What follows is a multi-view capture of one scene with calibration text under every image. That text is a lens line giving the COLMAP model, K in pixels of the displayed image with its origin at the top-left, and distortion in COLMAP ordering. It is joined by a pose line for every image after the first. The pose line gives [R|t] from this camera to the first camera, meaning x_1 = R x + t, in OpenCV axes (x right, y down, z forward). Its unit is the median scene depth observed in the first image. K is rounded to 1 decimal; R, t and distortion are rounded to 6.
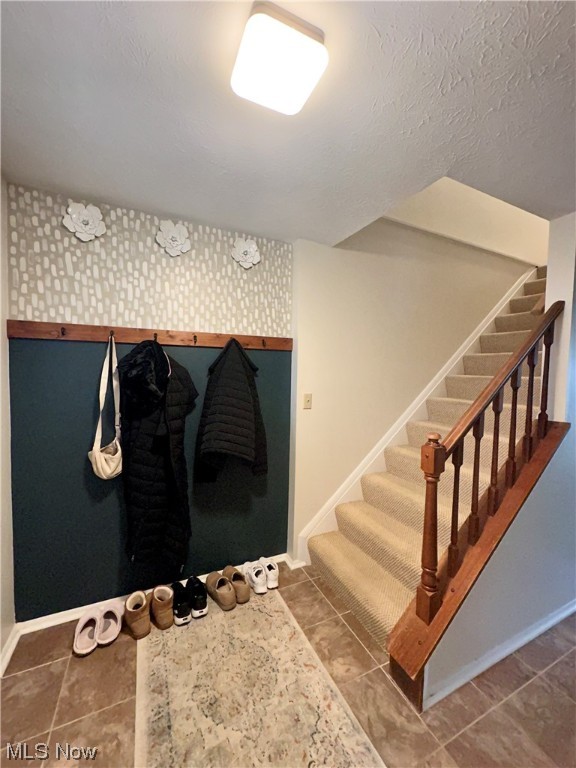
lens RADIAL K [[304.9, 0, 288.4], [0, 304.9, 384.8], [0, 0, 1]] dist [-0.003224, 0.000822]
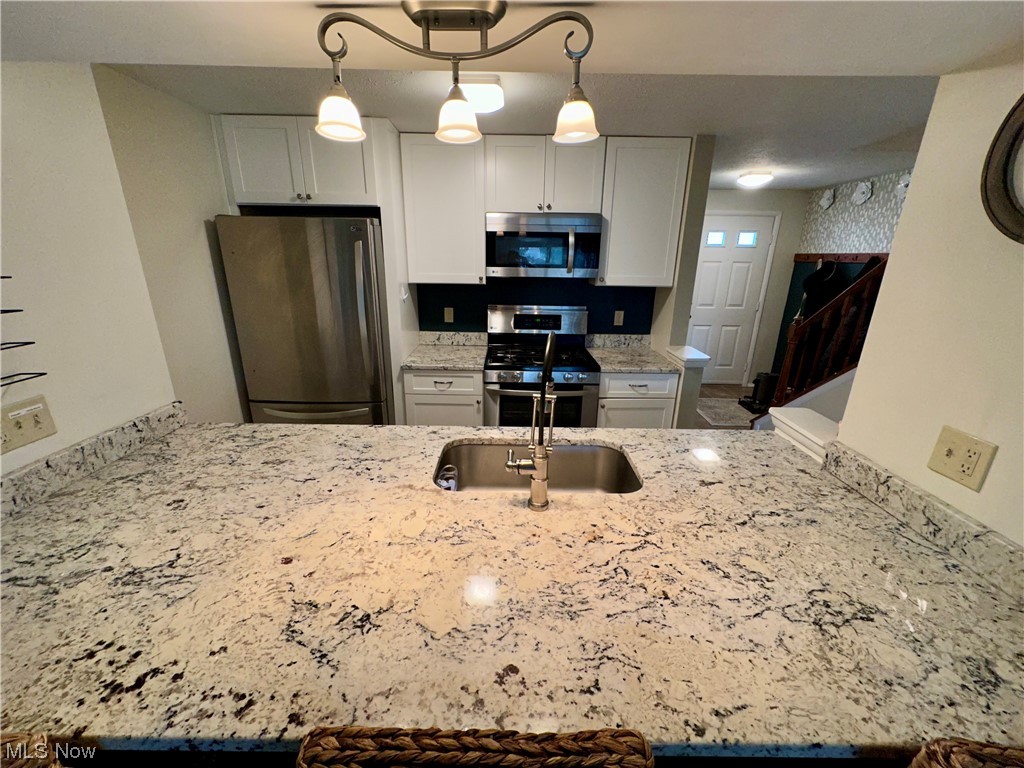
lens RADIAL K [[406.5, 0, 512.8], [0, 406.5, 385.6], [0, 0, 1]] dist [-0.003224, 0.000822]
pose [[-0.423876, 0.250888, -0.870278, 2.413523], [-0.069850, 0.948952, 0.307590, -0.048489], [0.903023, 0.191169, -0.384714, 0.349970]]
